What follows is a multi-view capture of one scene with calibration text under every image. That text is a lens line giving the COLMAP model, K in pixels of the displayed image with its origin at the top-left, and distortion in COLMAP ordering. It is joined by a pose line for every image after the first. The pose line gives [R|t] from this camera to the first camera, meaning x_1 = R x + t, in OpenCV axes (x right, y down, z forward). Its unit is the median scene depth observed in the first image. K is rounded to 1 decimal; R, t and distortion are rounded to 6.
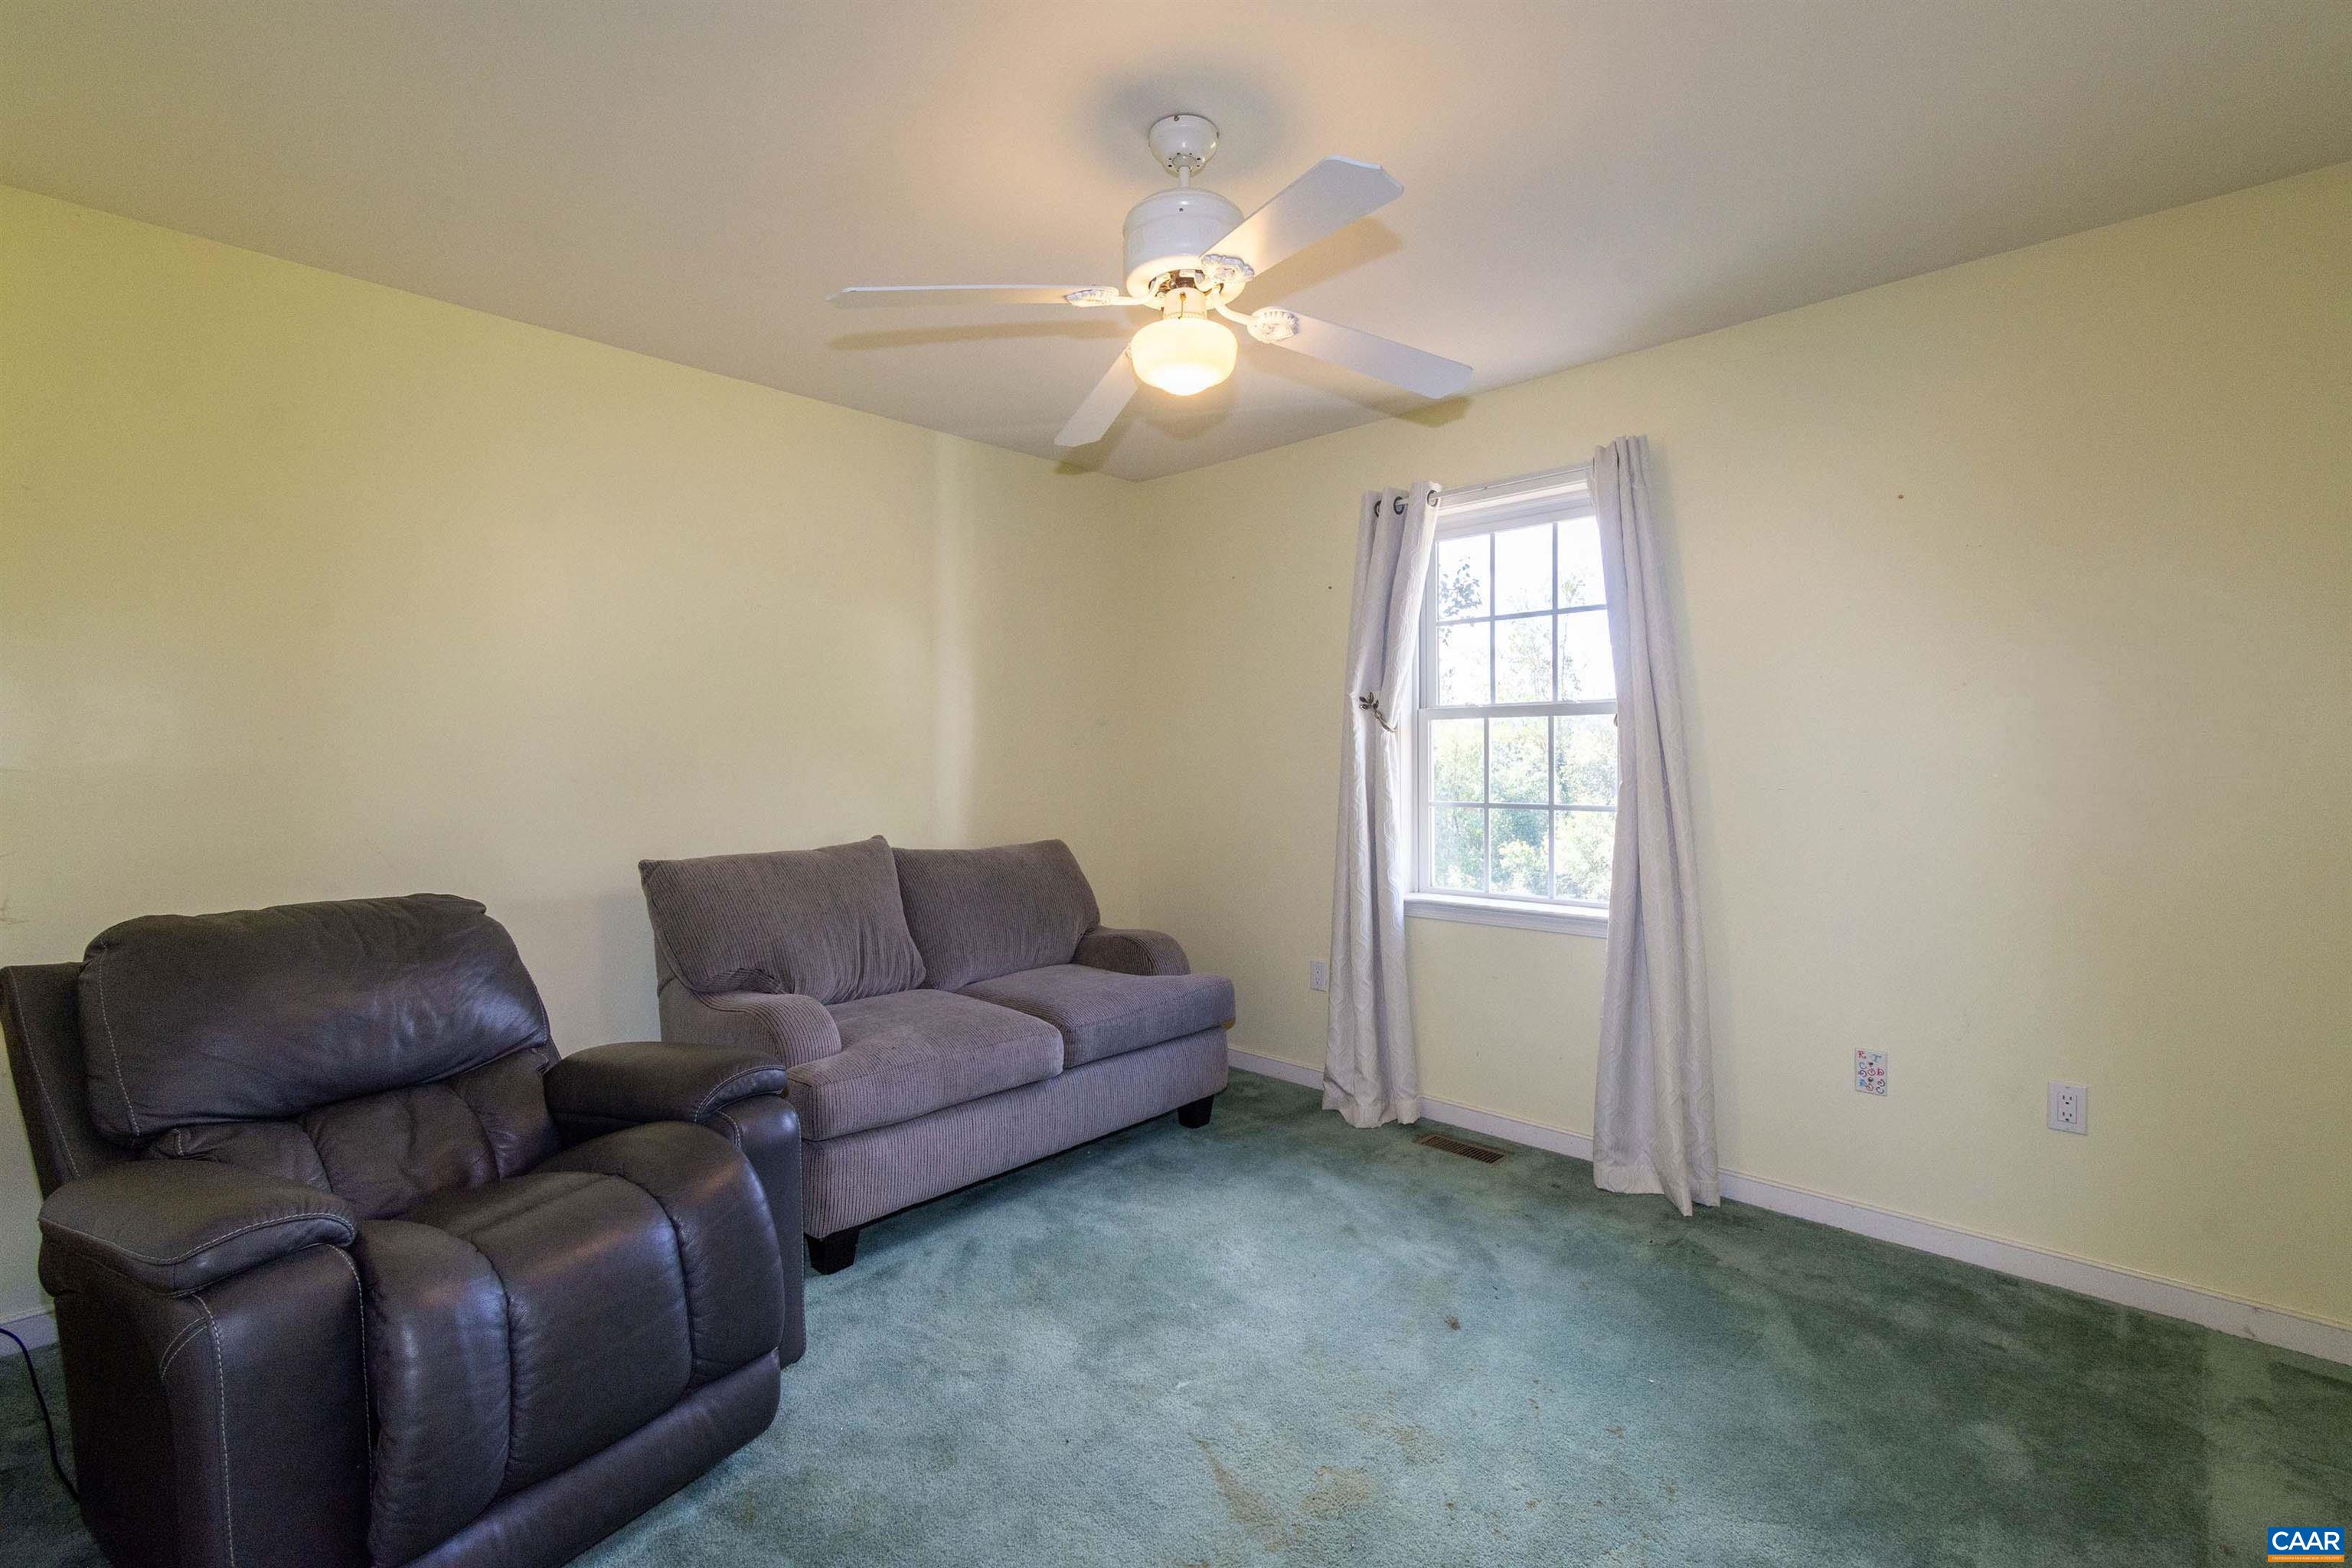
lens RADIAL K [[1034.8, 0, 1176.0], [0, 1034.8, 784.0], [0, 0, 1]] dist [0.000163, -0.000087]
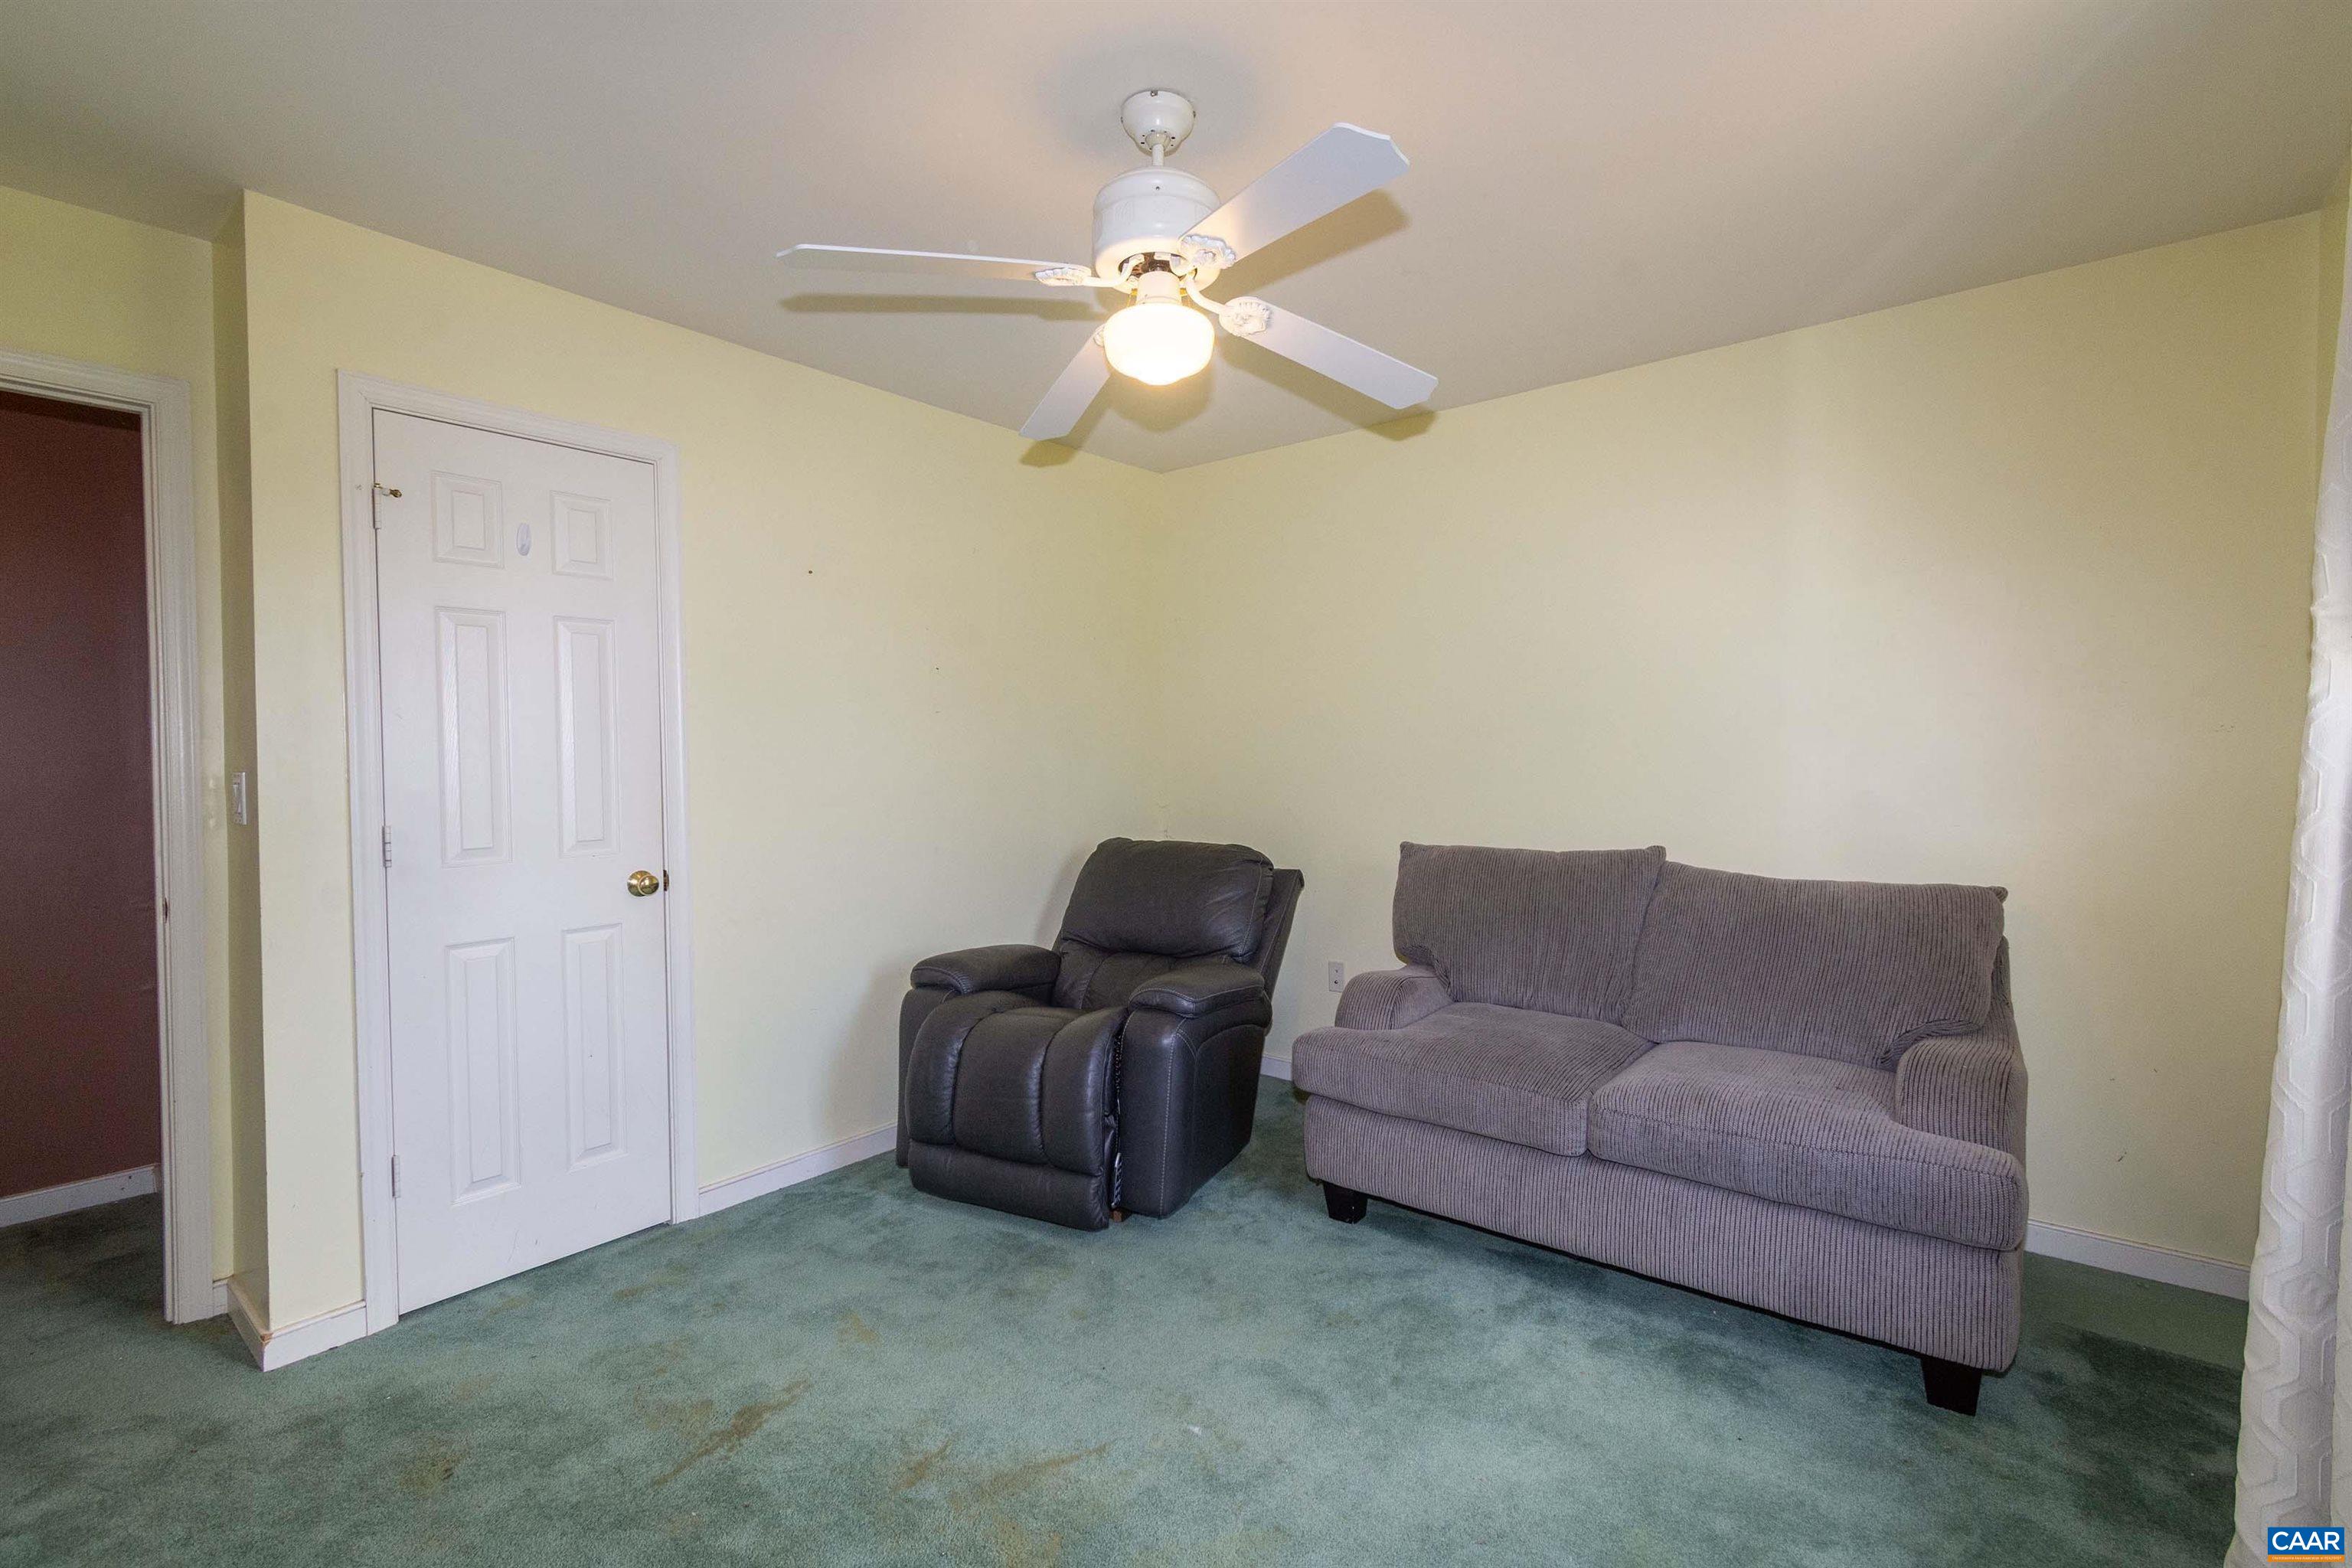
lens RADIAL K [[1034.8, 0, 1176.0], [0, 1034.8, 784.0], [0, 0, 1]] dist [0.000163, -0.000087]
pose [[0.071104, 0.024033, -0.997179, 0.723533], [-0.019025, 0.999561, 0.022734, -0.019359], [0.997287, 0.017354, 0.071530, 0.706078]]
